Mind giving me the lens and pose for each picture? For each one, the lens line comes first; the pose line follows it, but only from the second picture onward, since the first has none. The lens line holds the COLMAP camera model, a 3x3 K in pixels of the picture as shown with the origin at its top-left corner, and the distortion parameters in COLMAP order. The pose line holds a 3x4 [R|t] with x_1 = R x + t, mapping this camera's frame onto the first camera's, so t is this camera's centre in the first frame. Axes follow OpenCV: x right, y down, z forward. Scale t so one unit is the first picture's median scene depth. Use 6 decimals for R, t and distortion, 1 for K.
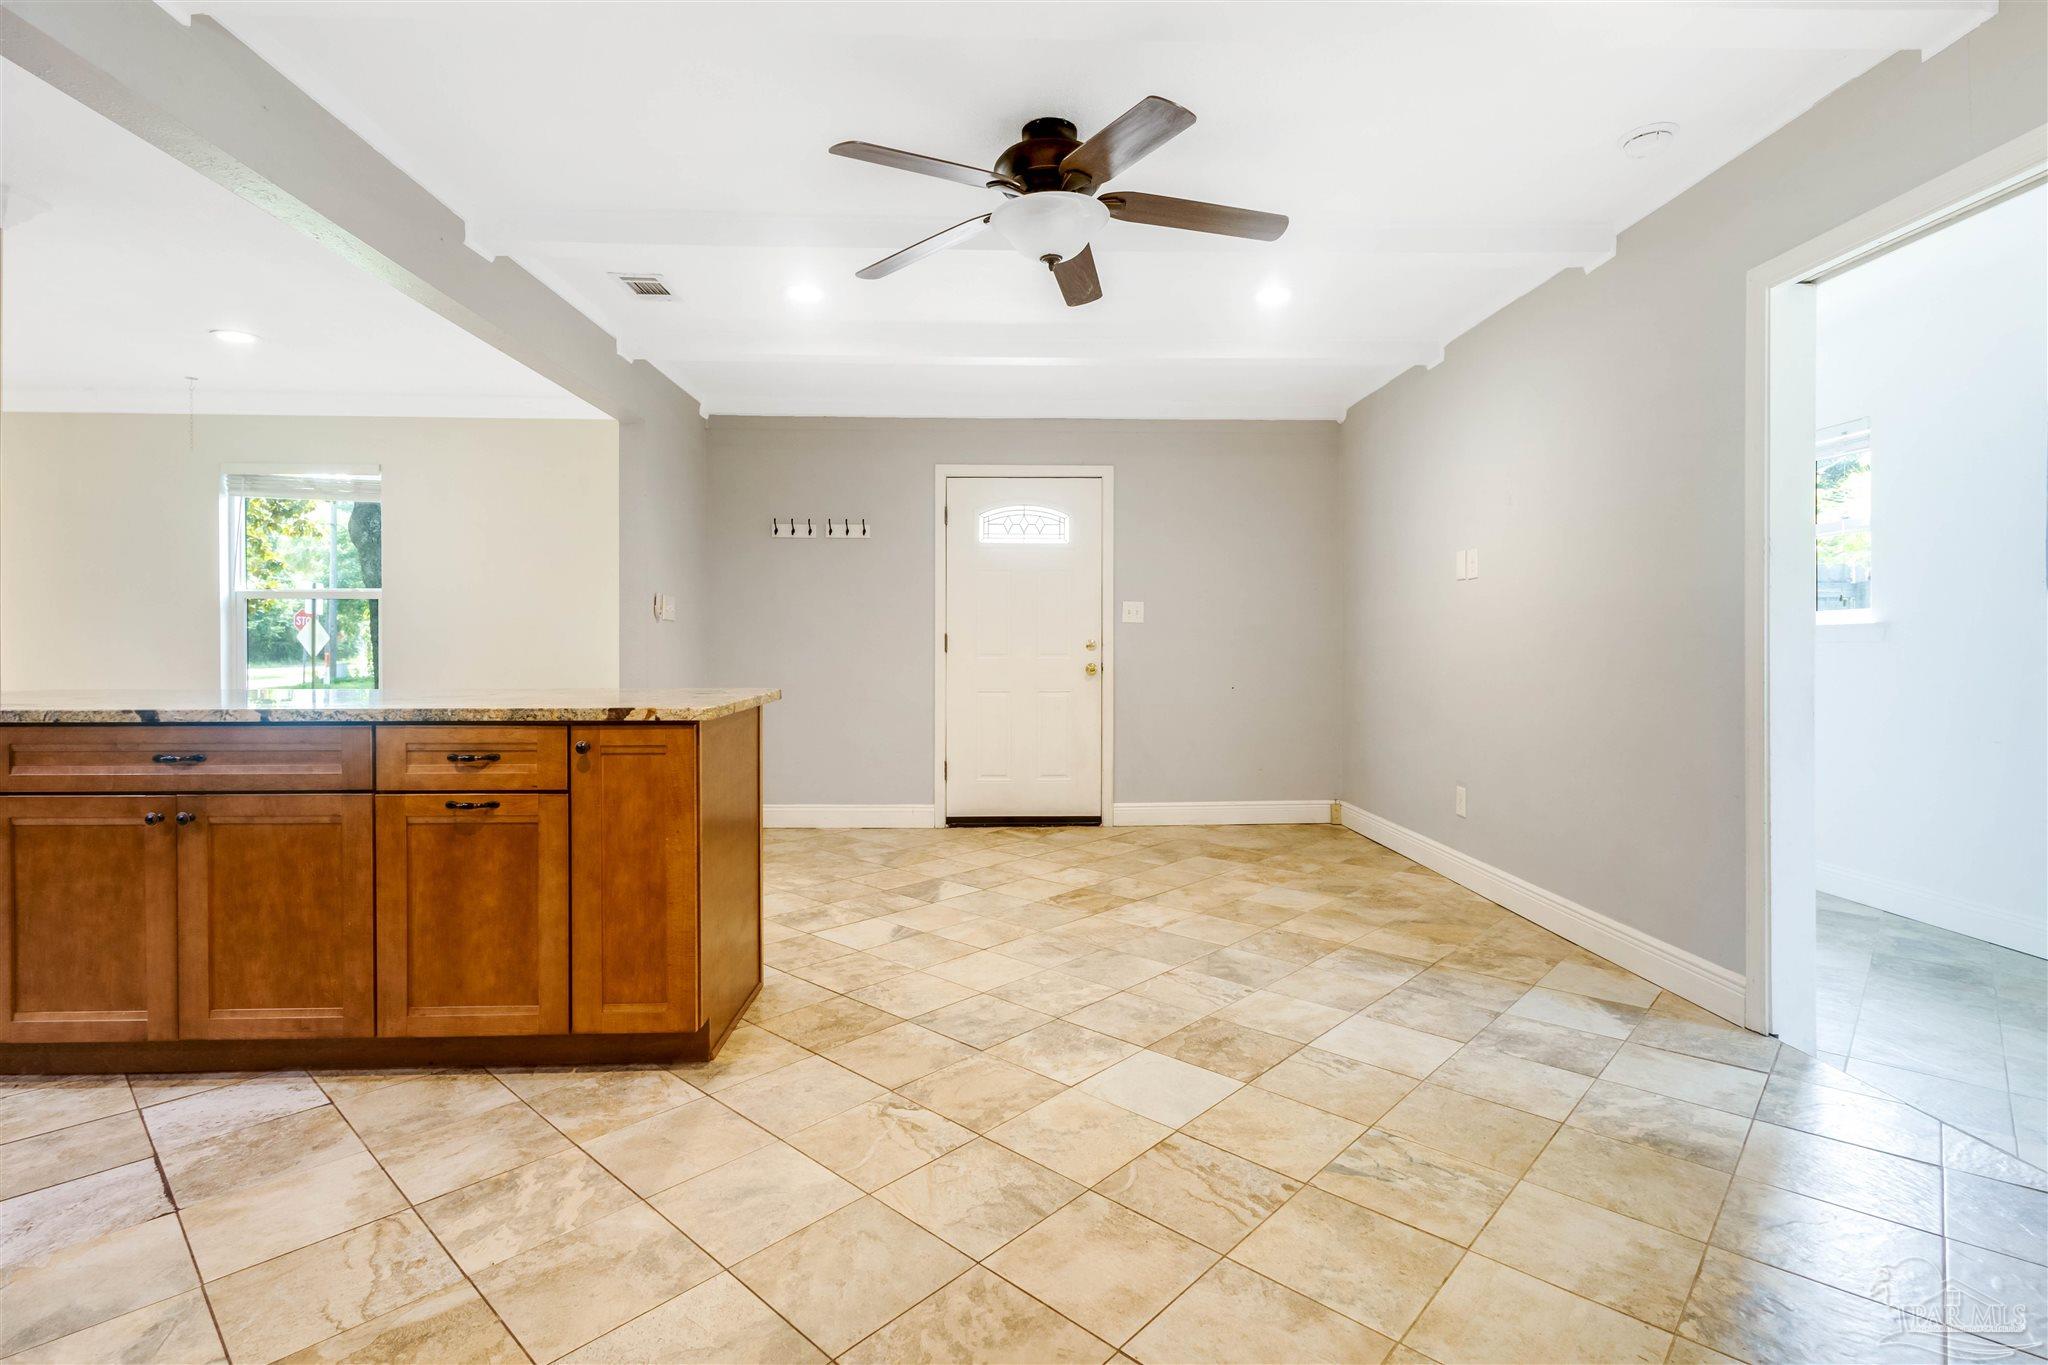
lens RADIAL K [[967.2, 0, 1025.8], [0, 967.2, 648.4], [0, 0, 1]] dist [0.011650, -0.003136]
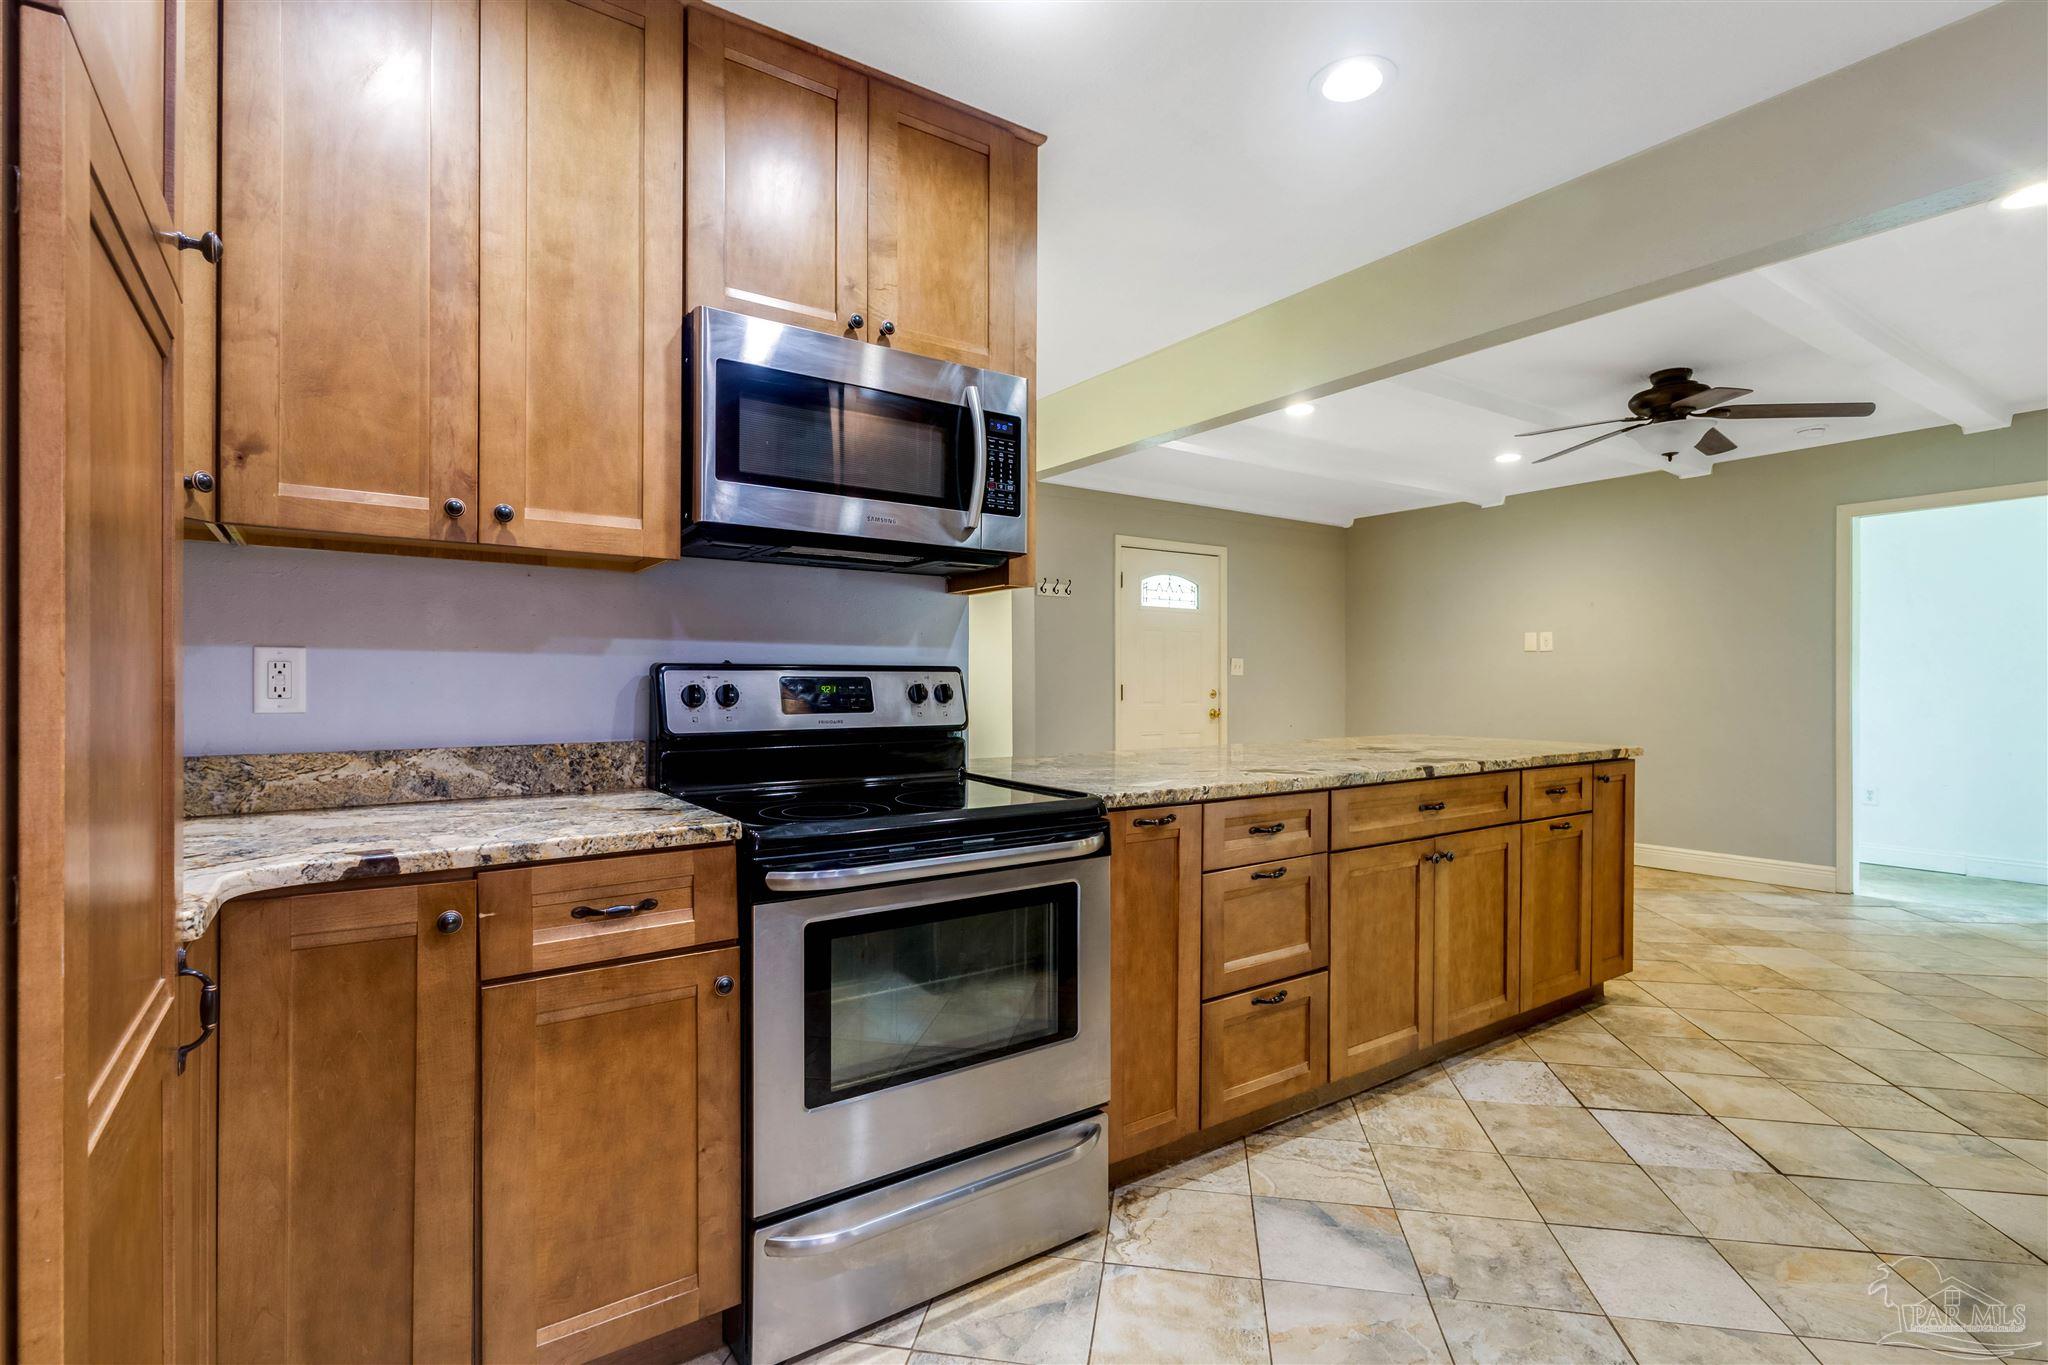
lens RADIAL K [[967.2, 0, 1029.9], [0, 967.2, 683.2], [0, 0, 1]] dist [0.011650, -0.003136]
pose [[0.836797, -0.003806, 0.547500, -1.842557], [0.006361, 0.999976, -0.002771, -0.035065], [-0.547476, 0.005802, 0.836801, 0.268925]]
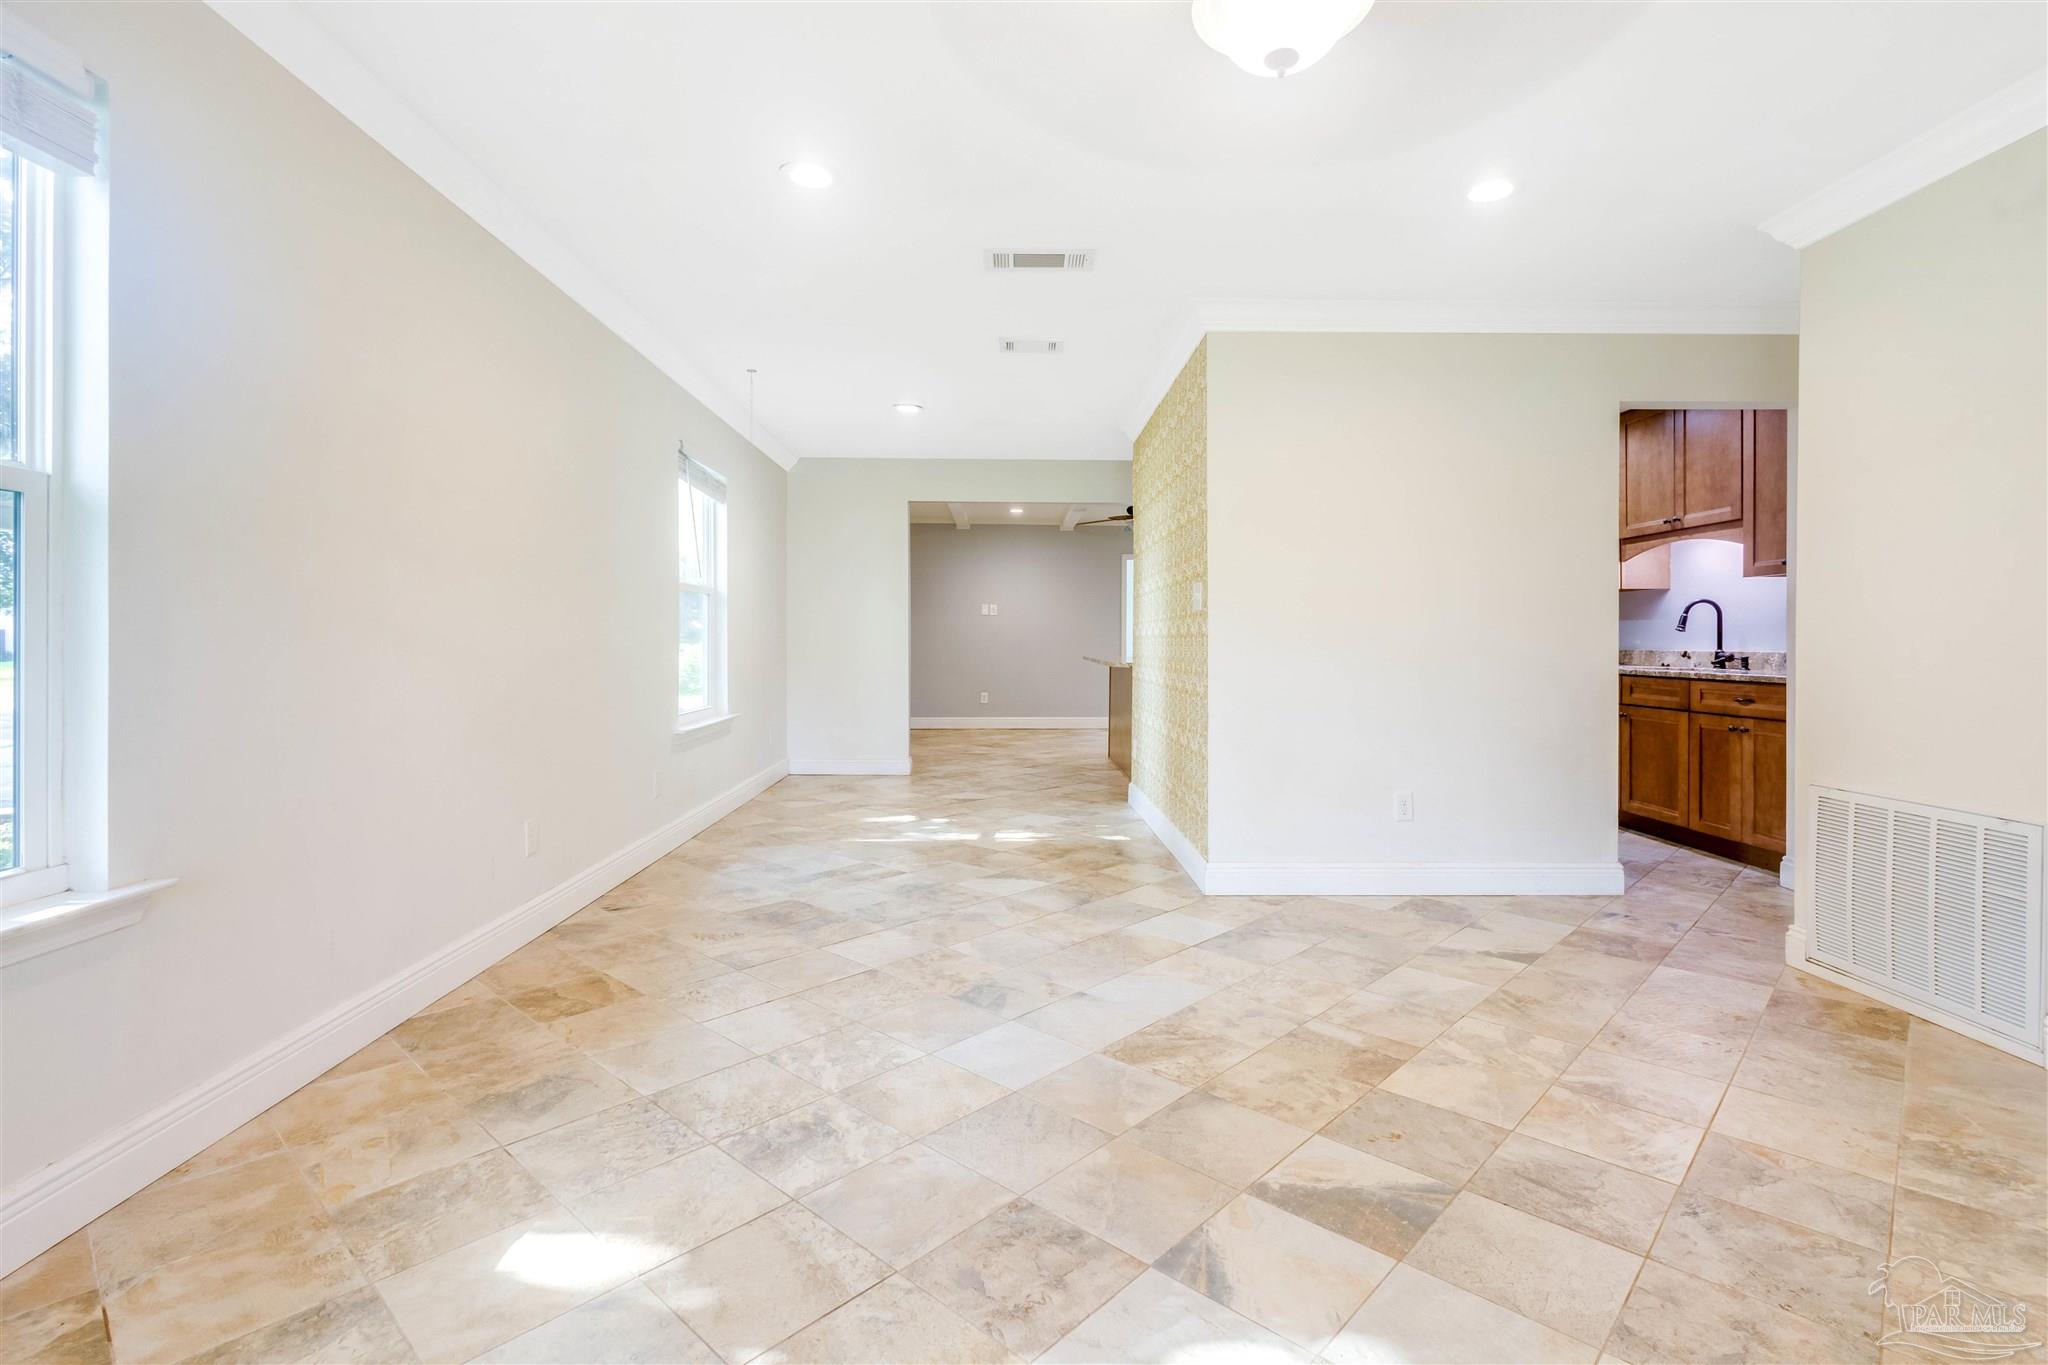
lens RADIAL K [[967.2, 0, 1032.1], [0, 967.2, 645.4], [0, 0, 1]] dist [0.011650, -0.003136]
pose [[-0.004318, -0.008084, 0.999958, -3.905197], [0.000058, 0.999967, 0.008085, -0.012570], [-0.999991, 0.000093, -0.004318, 1.532346]]
